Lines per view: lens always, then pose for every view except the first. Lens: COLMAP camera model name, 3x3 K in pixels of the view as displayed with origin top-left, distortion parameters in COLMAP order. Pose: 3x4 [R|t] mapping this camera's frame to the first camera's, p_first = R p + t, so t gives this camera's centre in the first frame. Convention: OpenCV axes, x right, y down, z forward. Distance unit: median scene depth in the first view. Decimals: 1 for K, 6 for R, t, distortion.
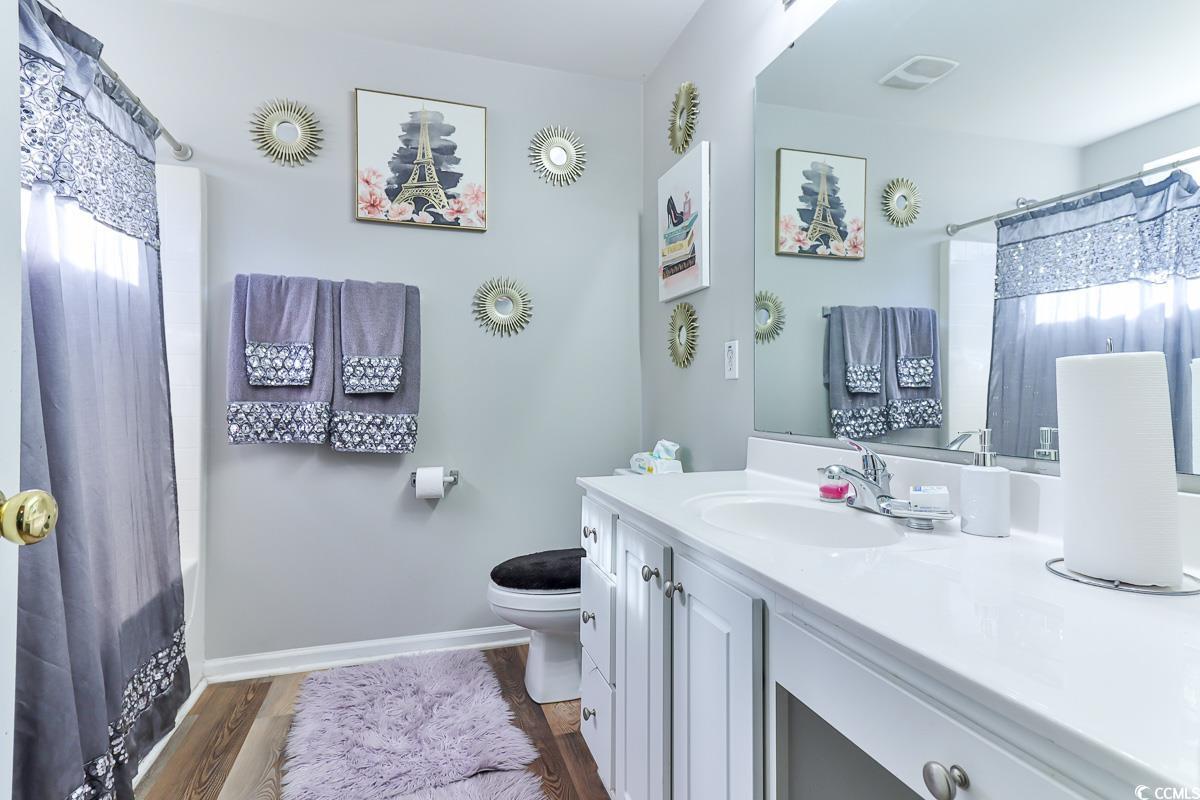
lens RADIAL K [[606.2, 0, 599.7], [0, 606.2, 382.8], [0, 0, 1]] dist [0.000506, 0.000001]
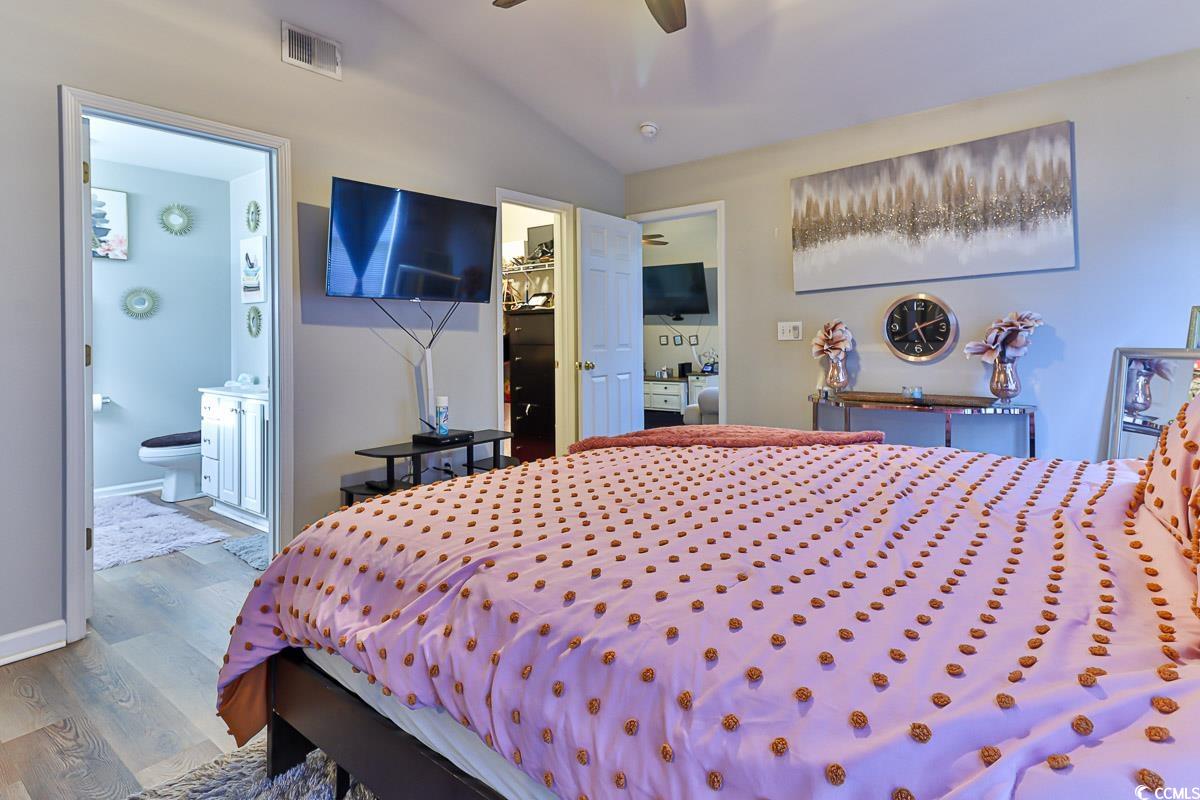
lens RADIAL K [[623.8, 0, 600.8], [0, 623.8, 340.6], [0, 0, 1]] dist [0.025213, -0.000030]
pose [[0.829404, -0.011711, 0.558527, -0.077180], [0.008595, 0.999929, 0.008203, -0.020572], [-0.558583, -0.002003, 0.829446, -1.353030]]
